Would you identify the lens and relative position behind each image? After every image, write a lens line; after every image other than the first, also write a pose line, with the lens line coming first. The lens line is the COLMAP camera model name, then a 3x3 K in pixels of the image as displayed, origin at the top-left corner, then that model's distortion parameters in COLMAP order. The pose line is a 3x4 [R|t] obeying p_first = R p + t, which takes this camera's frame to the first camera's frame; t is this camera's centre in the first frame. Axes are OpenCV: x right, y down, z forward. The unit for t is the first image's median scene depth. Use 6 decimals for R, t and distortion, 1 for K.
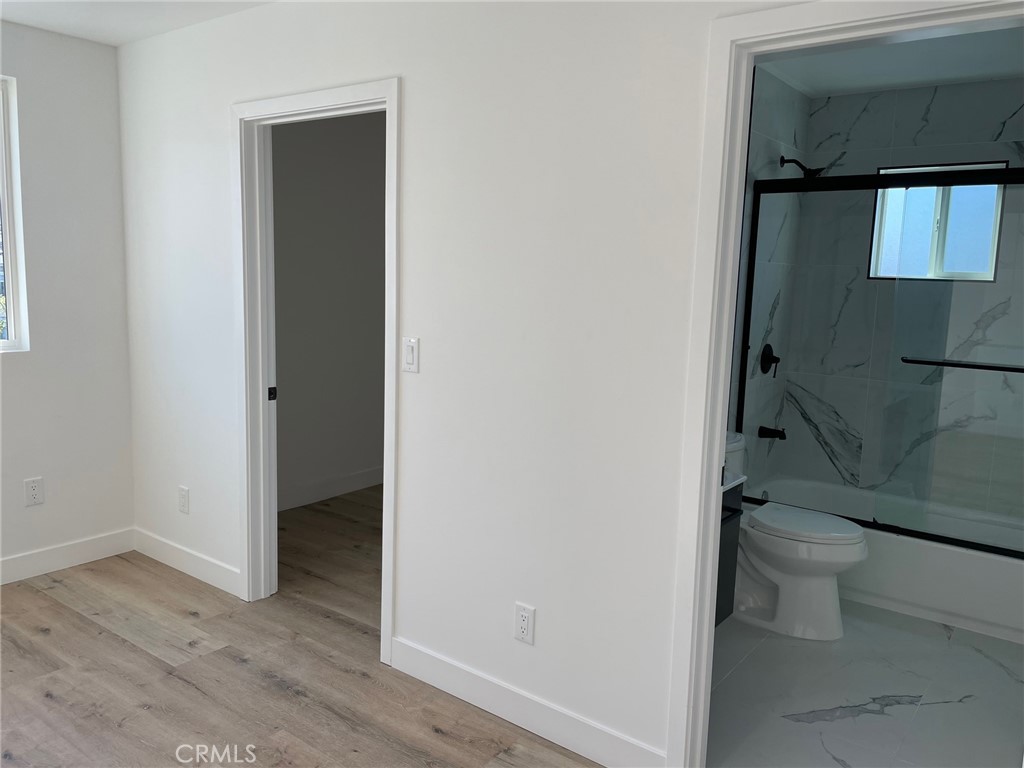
lens RADIAL K [[783.4, 0, 519.7], [0, 783.4, 378.2], [0, 0, 1]] dist [0.088074, -0.115746]
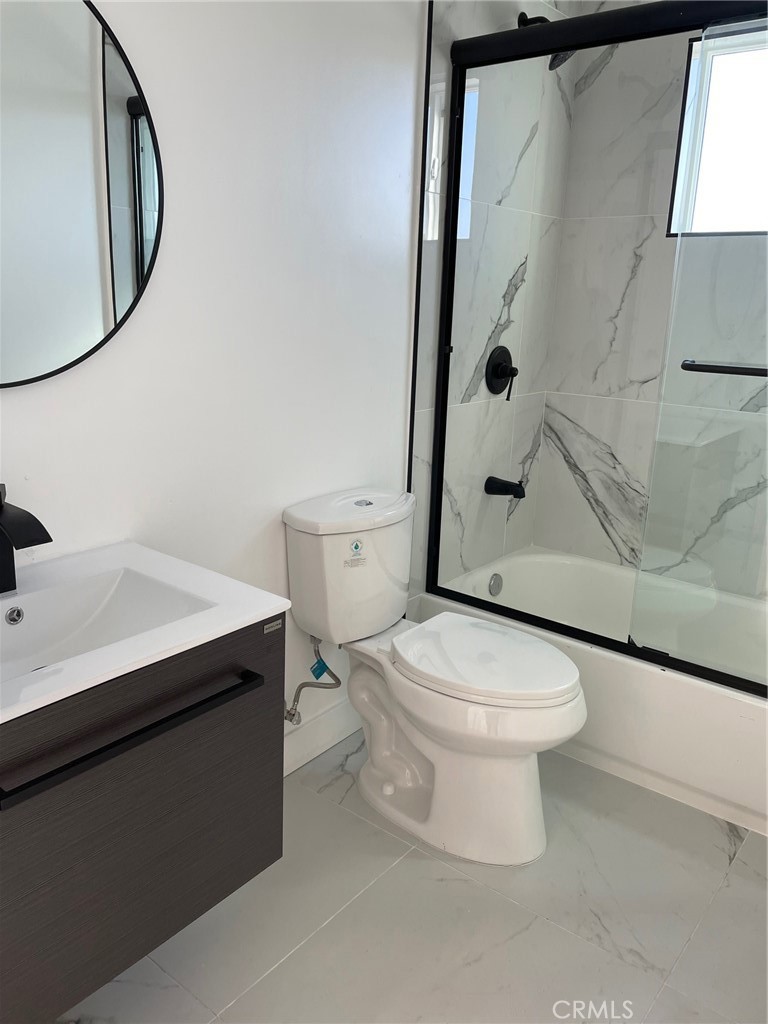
lens RADIAL K [[783.4, 0, 381.6], [0, 783.4, 506.5], [0, 0, 1]] dist [0.088074, -0.115746]
pose [[0.999349, 0.006353, -0.035517, 0.241365], [-0.001818, 0.991990, 0.126305, 0.004036], [0.036035, -0.126158, 0.991355, 0.359353]]
